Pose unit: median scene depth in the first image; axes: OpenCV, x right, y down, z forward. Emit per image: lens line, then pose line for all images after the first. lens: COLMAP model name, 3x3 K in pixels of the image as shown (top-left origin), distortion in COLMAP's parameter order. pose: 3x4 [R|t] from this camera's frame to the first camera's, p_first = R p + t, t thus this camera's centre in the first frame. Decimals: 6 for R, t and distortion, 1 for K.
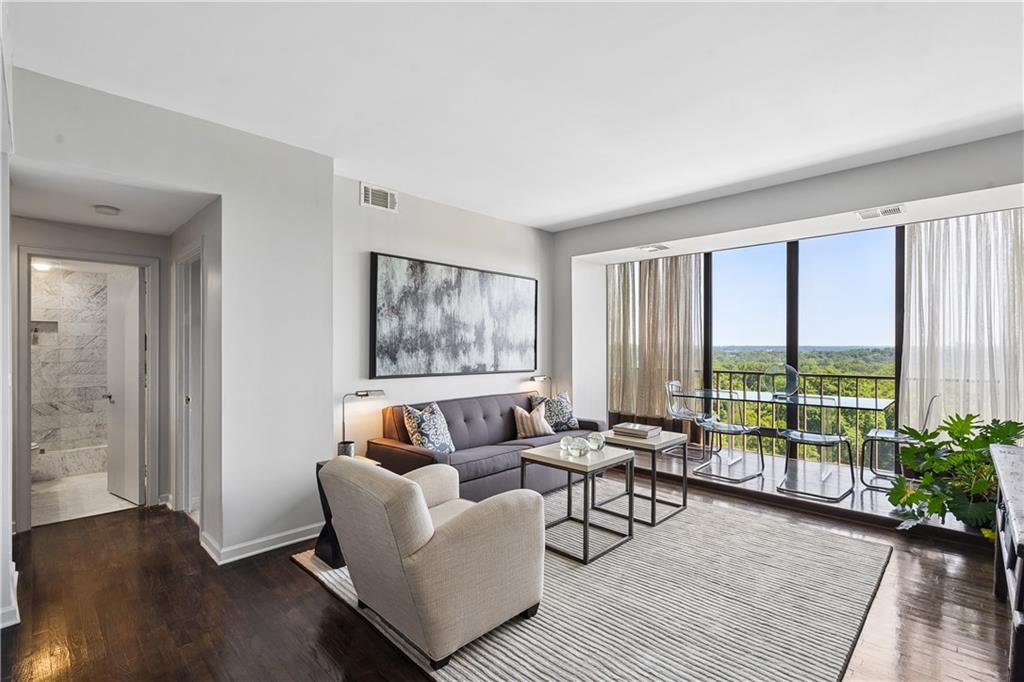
lens RADIAL K [[468.6, 0, 512.7], [0, 468.6, 347.6], [0, 0, 1]] dist [-0.001023, 0.000006]
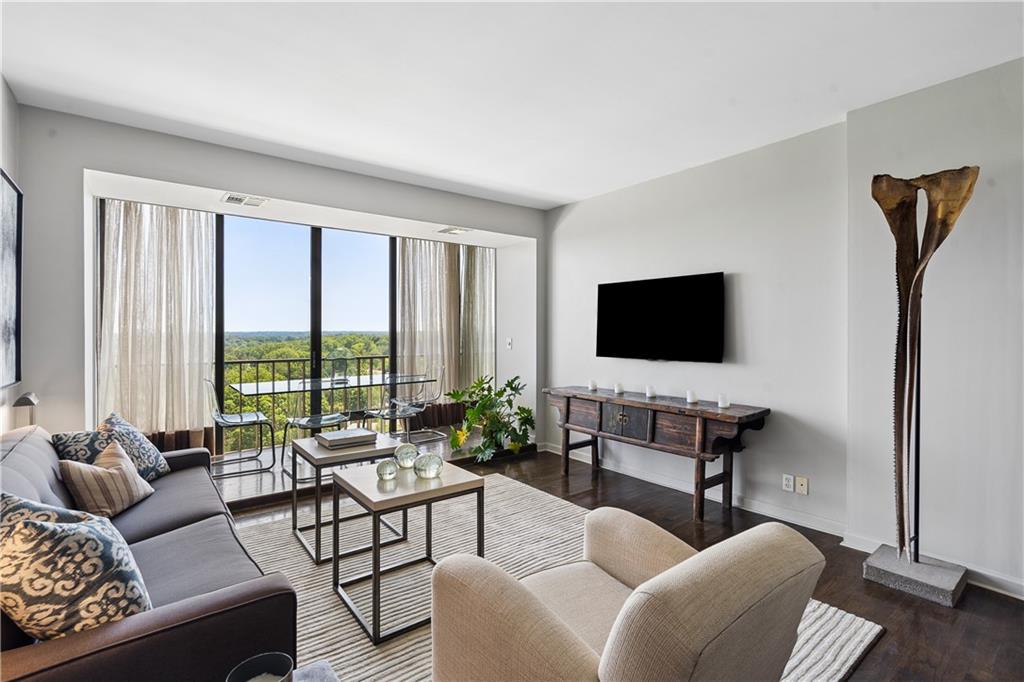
lens RADIAL K [[477.7, 0, 505.2], [0, 477.7, 329.5], [0, 0, 1]] dist [-0.001204, 0.000026]
pose [[0.149583, 0.004223, 0.988740, -0.418464], [0.002519, 0.999986, -0.004653, -0.002545], [-0.988746, 0.003186, 0.149571, 0.538168]]
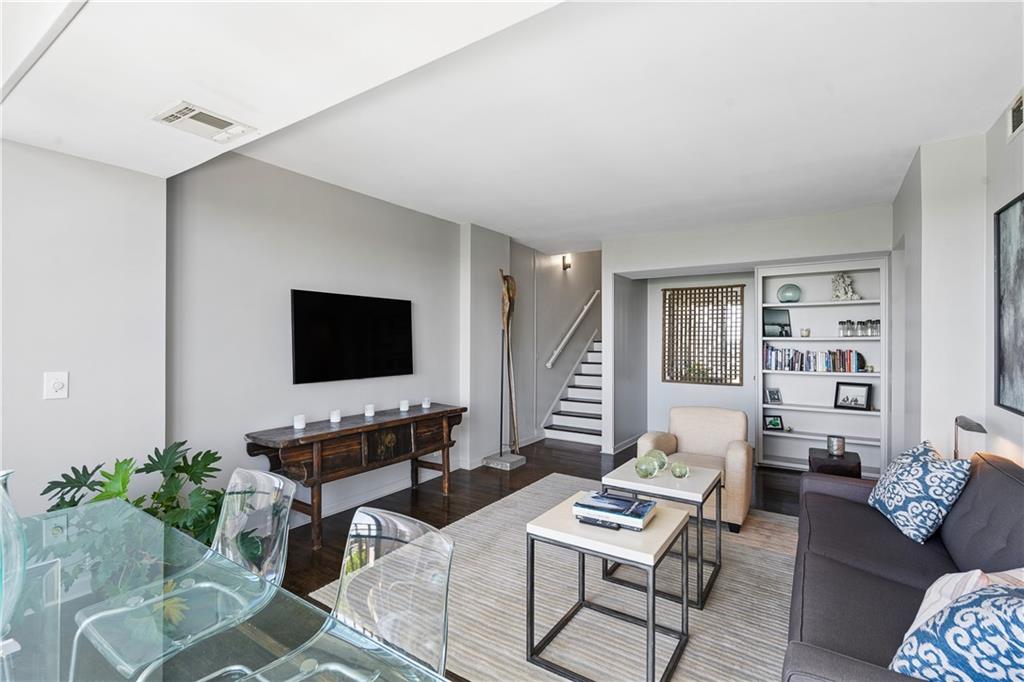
lens RADIAL K [[481.5, 0, 510.3], [0, 481.5, 344.9], [0, 0, 1]] dist [-0.001801, -0.000045]
pose [[-0.980189, 0.001324, -0.198060, 0.440722], [-0.001518, 0.999898, 0.014194, -0.024386], [0.198058, 0.014213, -0.980087, 1.330592]]
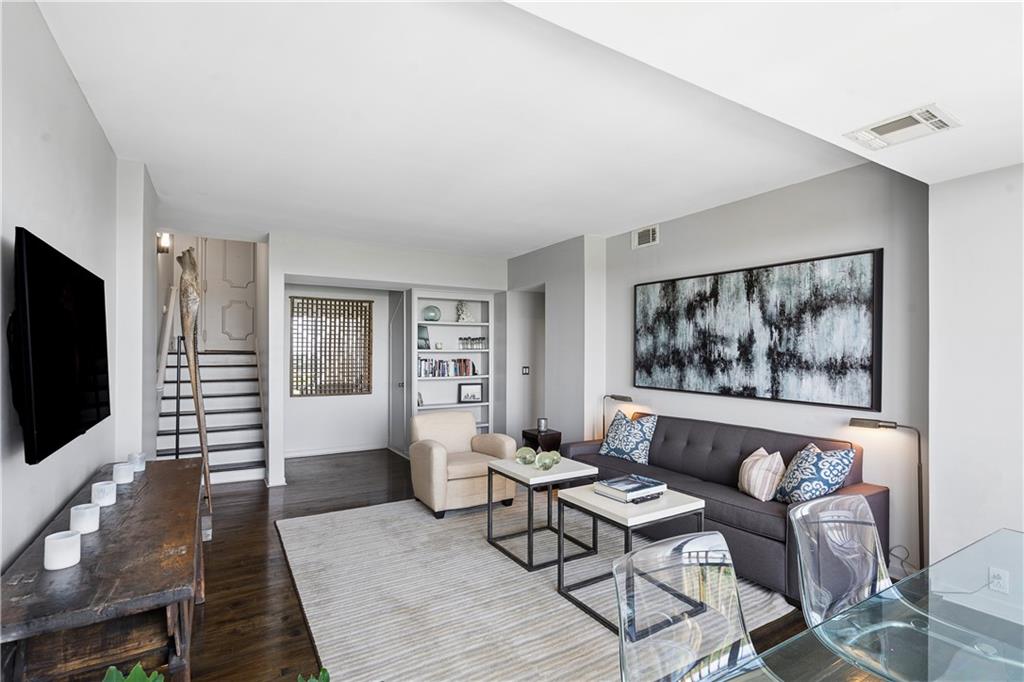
lens RADIAL K [[472.4, 0, 513.7], [0, 472.4, 352.9], [0, 0, 1]] dist [0.001739, 0.000200]
pose [[-0.230498, 0.003248, -0.973067, 0.869341], [-0.005650, 0.999973, 0.004676, -0.025345], [0.973056, 0.006575, -0.230474, 0.861857]]
